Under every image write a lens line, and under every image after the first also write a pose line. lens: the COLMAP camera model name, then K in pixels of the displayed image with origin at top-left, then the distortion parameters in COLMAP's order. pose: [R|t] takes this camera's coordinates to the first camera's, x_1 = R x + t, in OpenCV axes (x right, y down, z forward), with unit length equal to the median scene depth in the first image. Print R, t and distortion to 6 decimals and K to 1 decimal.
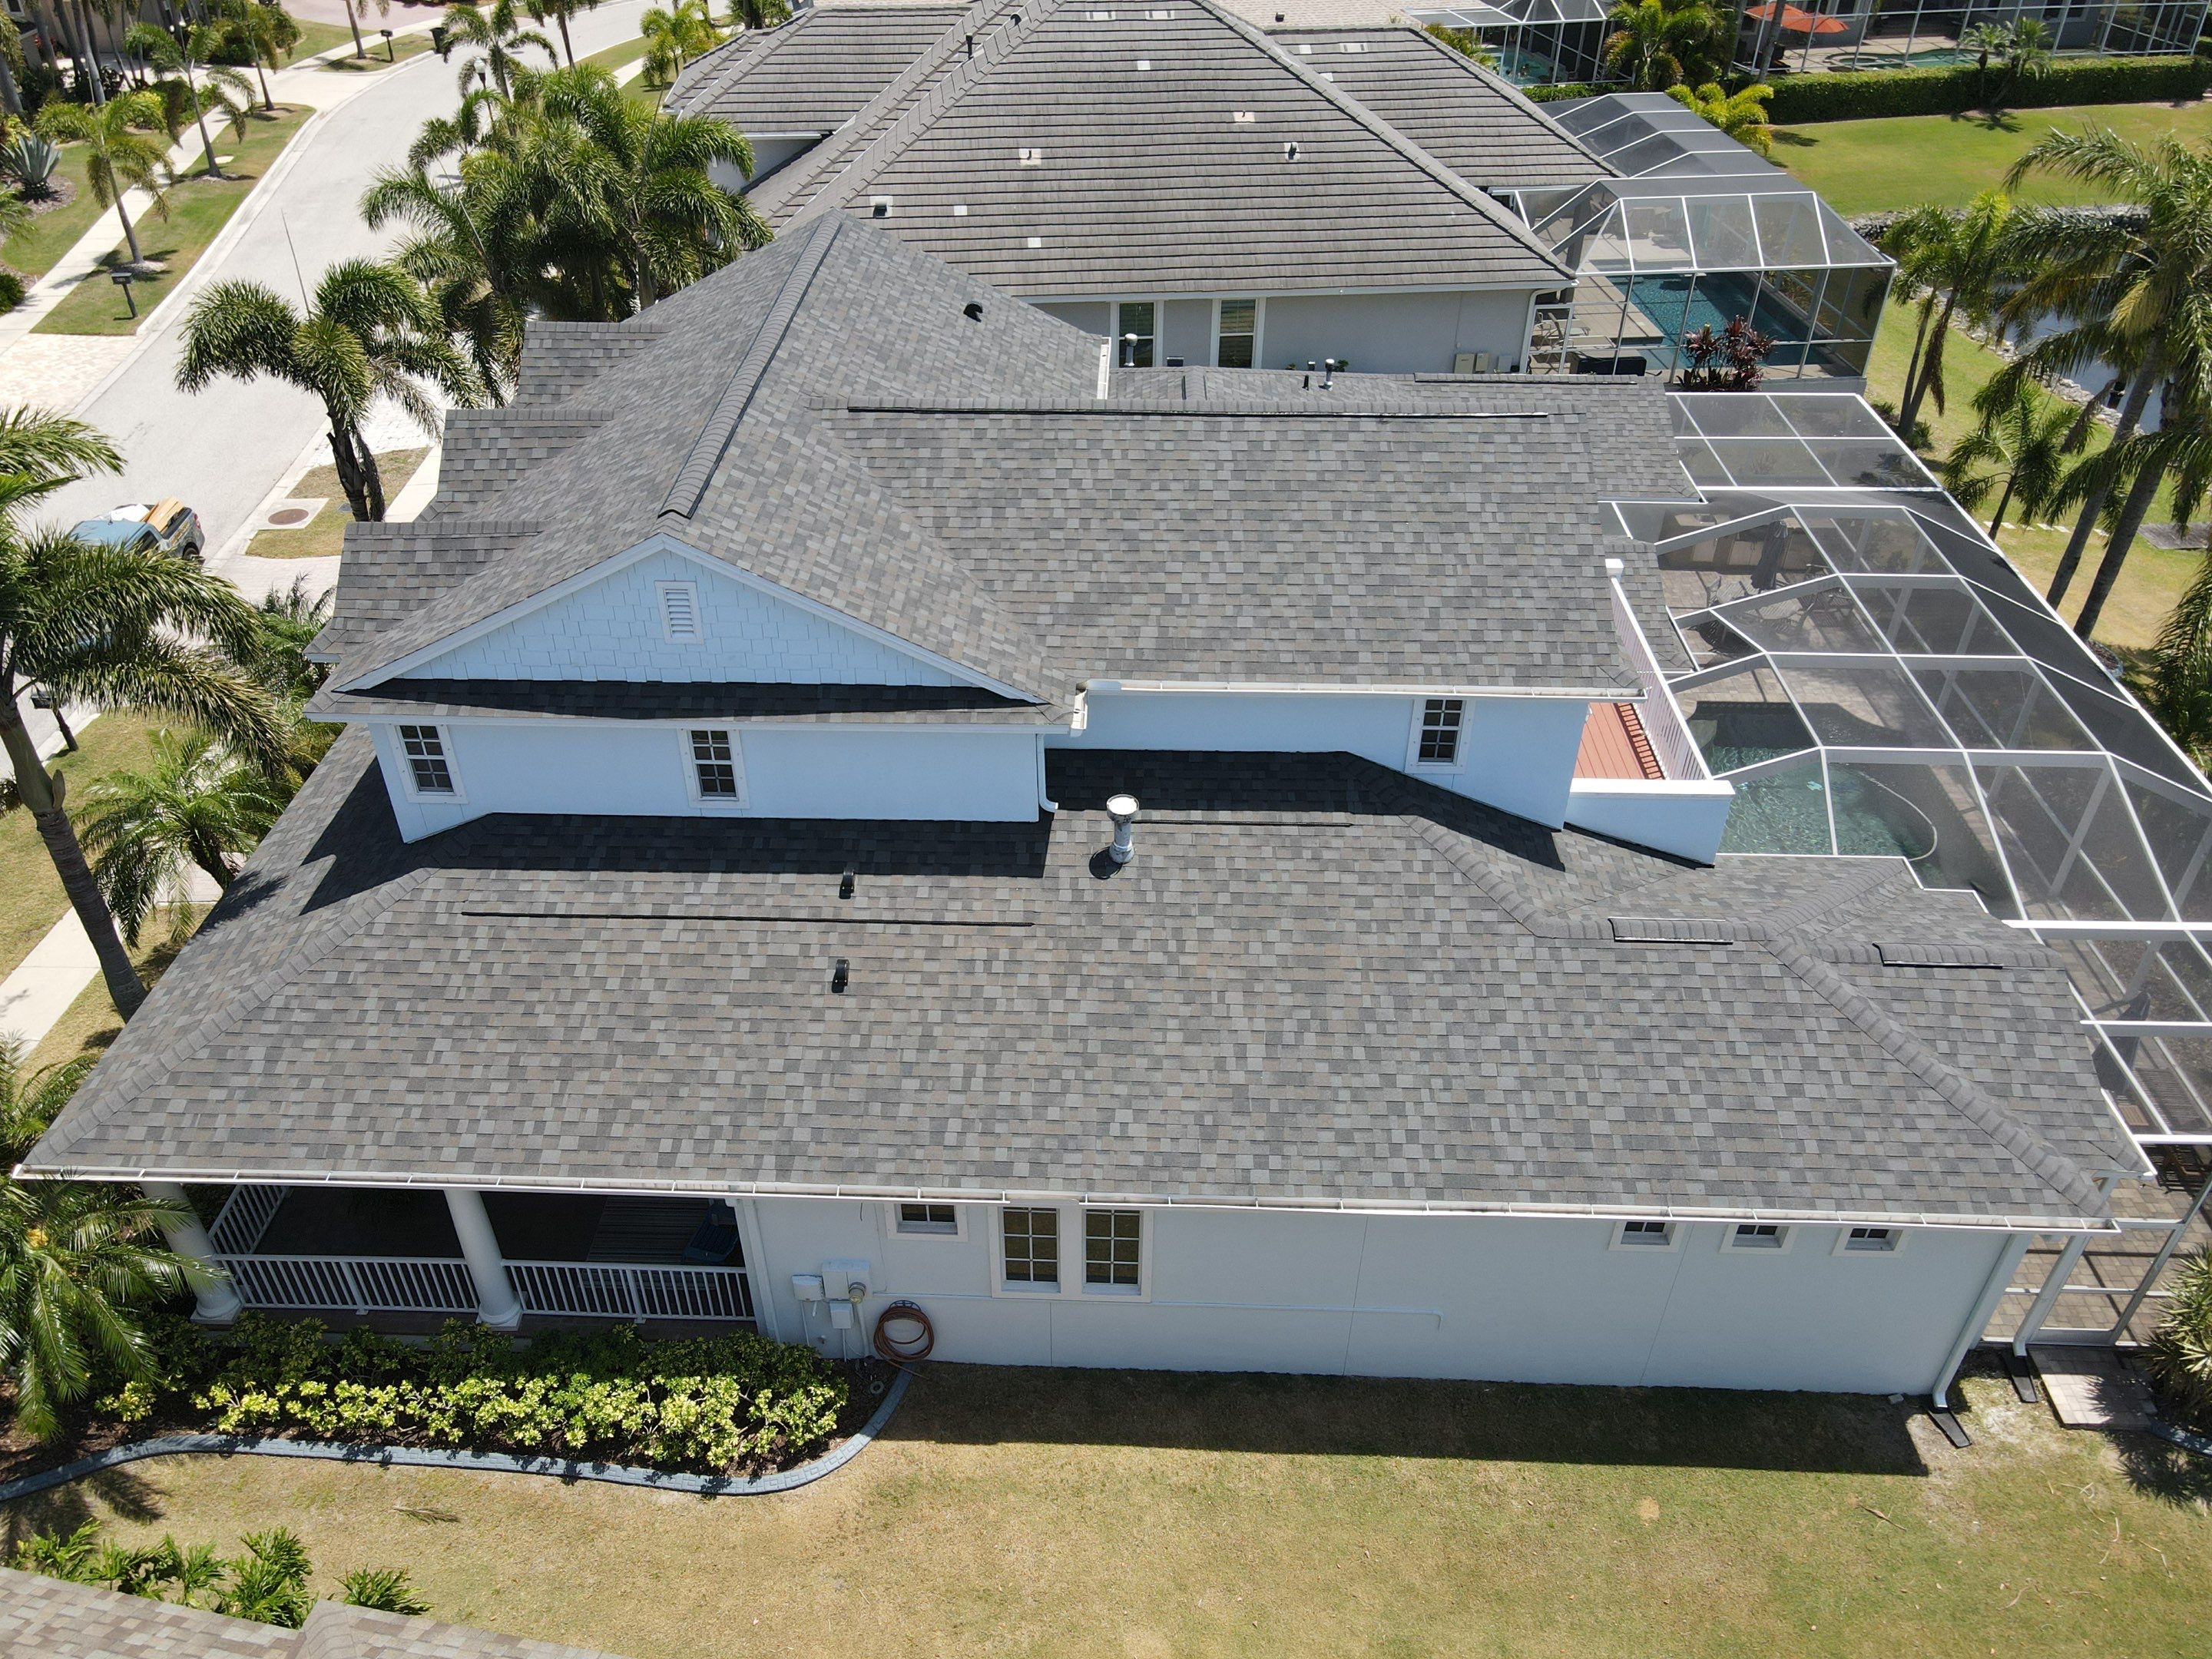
lens RADIAL K [[1621.6, 0, 1061.3], [0, 1621.6, 812.0], [0, 0, 1]] dist [0.007628, 0.003966]
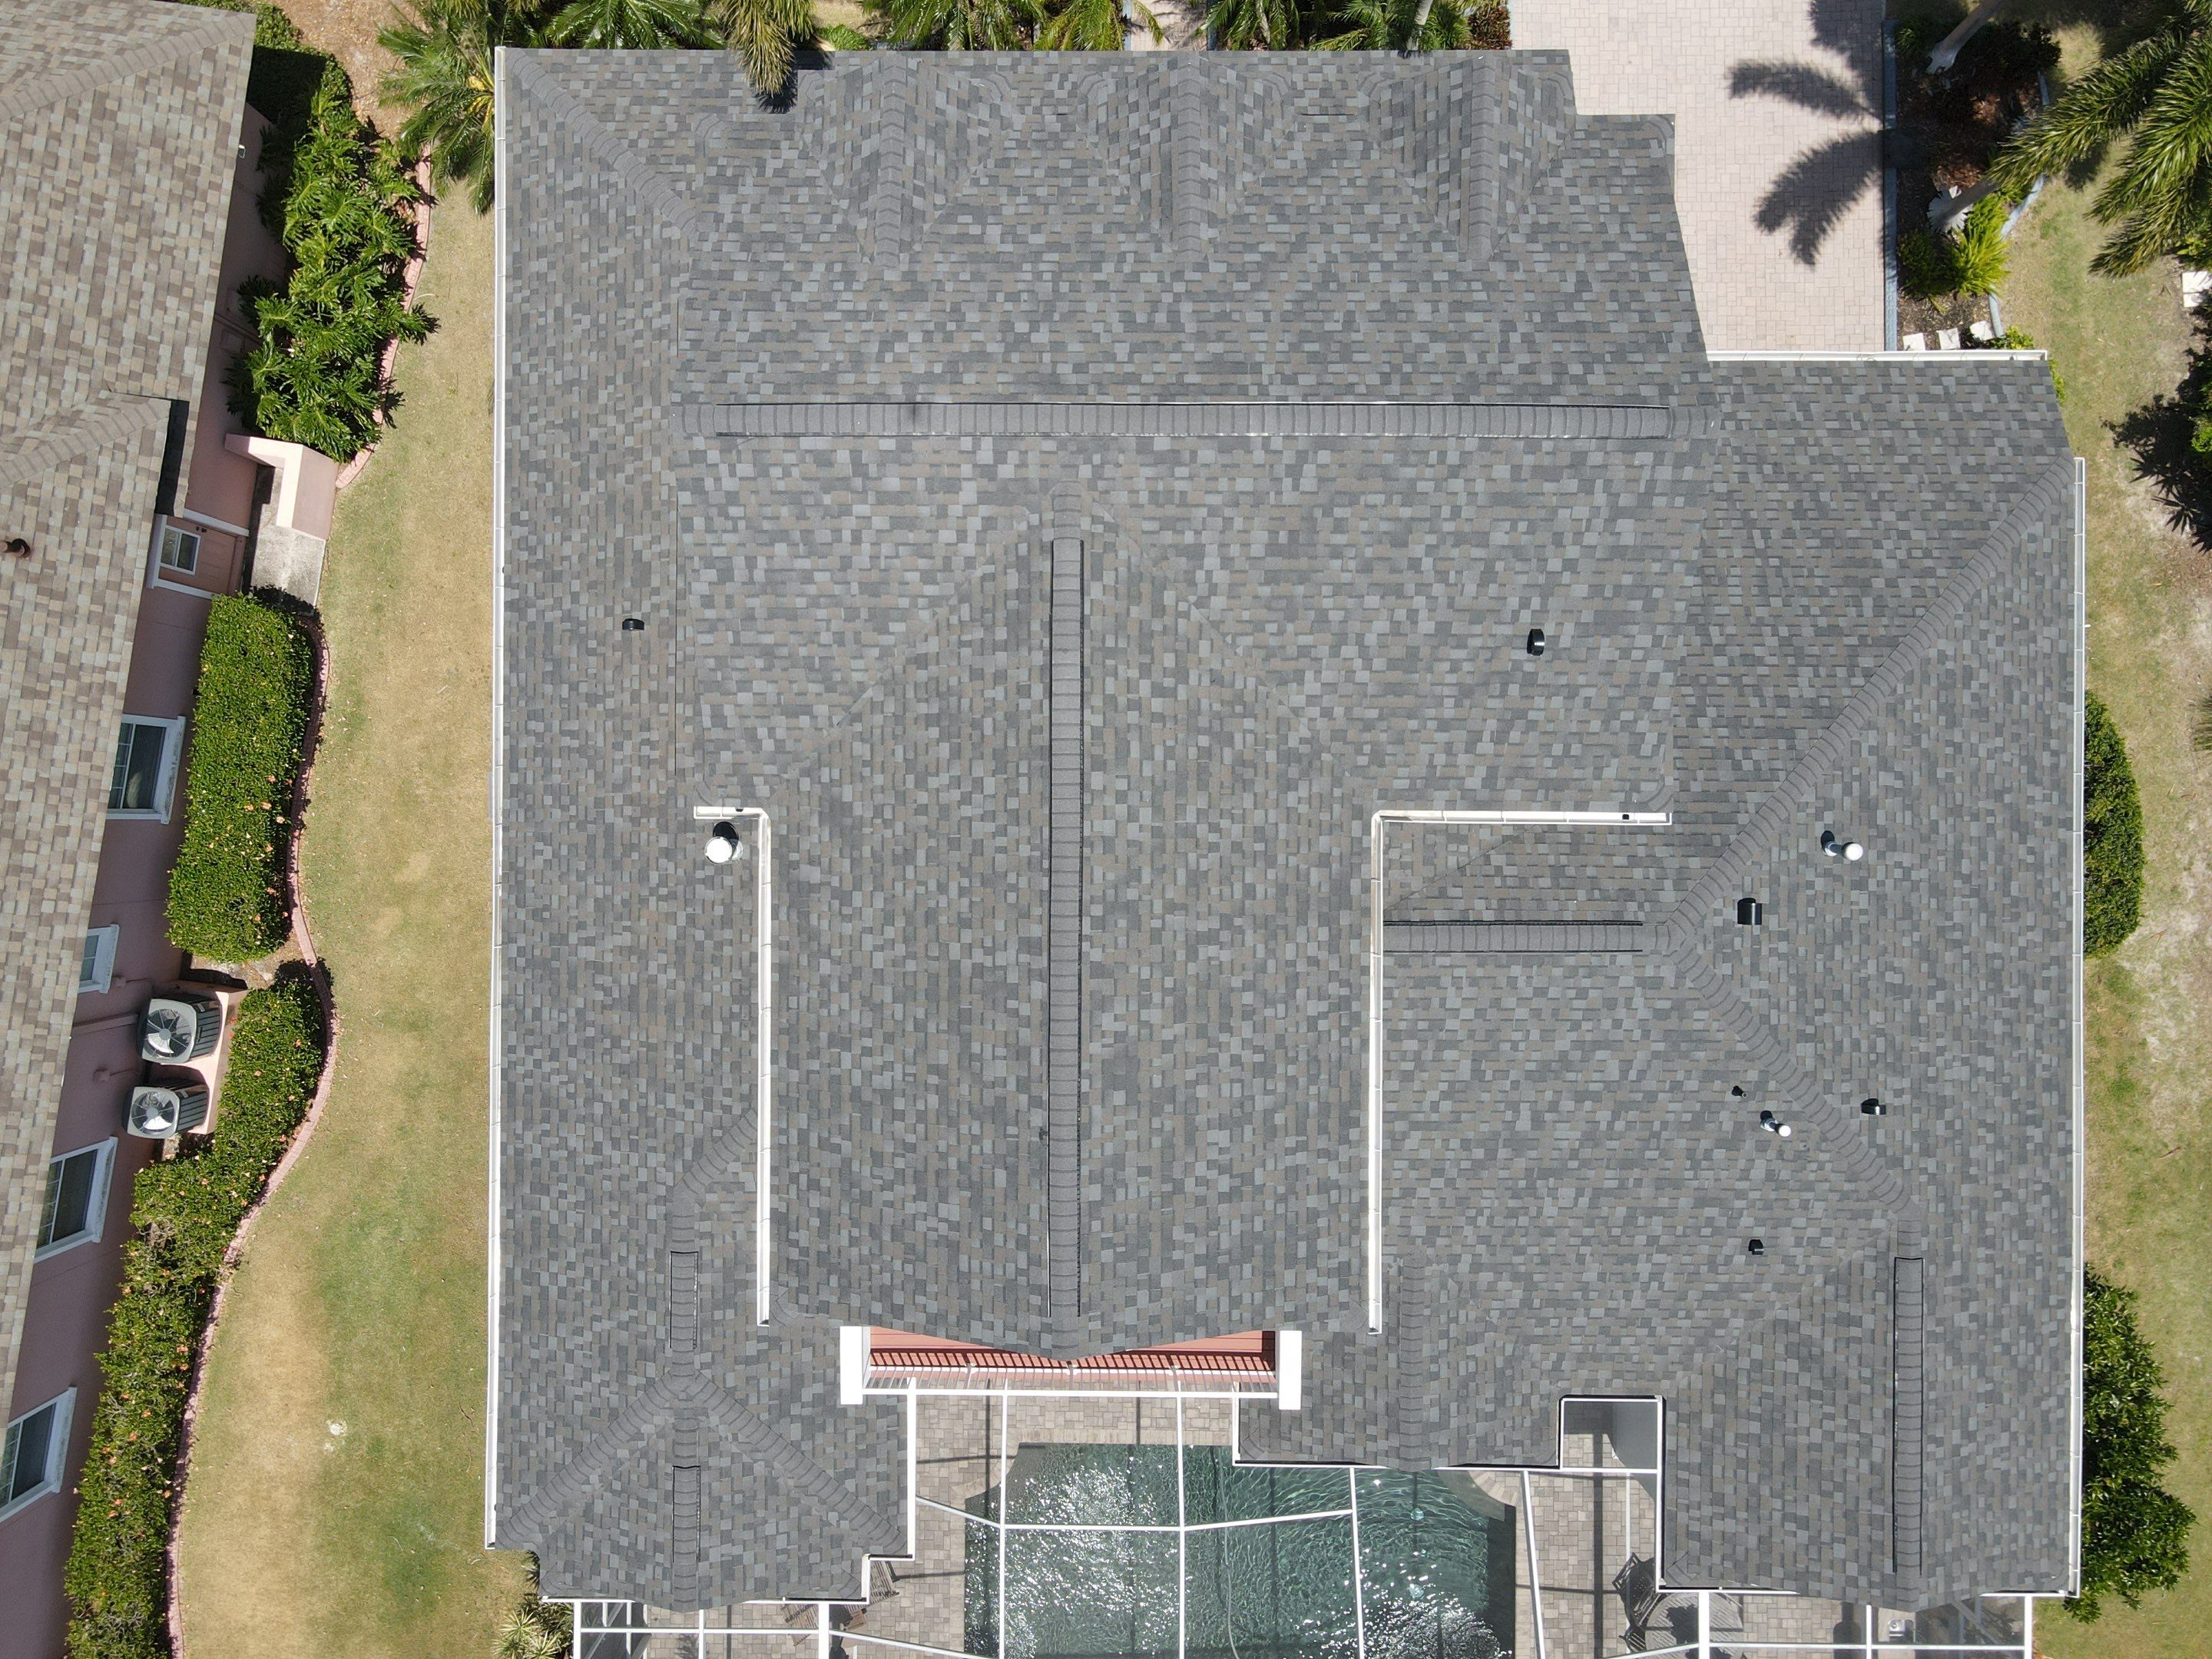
lens RADIAL K [[1621.6, 0, 1086.5], [0, 1621.6, 811.3], [0, 0, 1]] dist [0.007628, 0.003966]
pose [[0.038526, 0.999257, 0.000639, 0.019464], [-0.582665, 0.021945, 0.812416, -1.074006], [0.811799, -0.031672, 0.583077, 0.535460]]
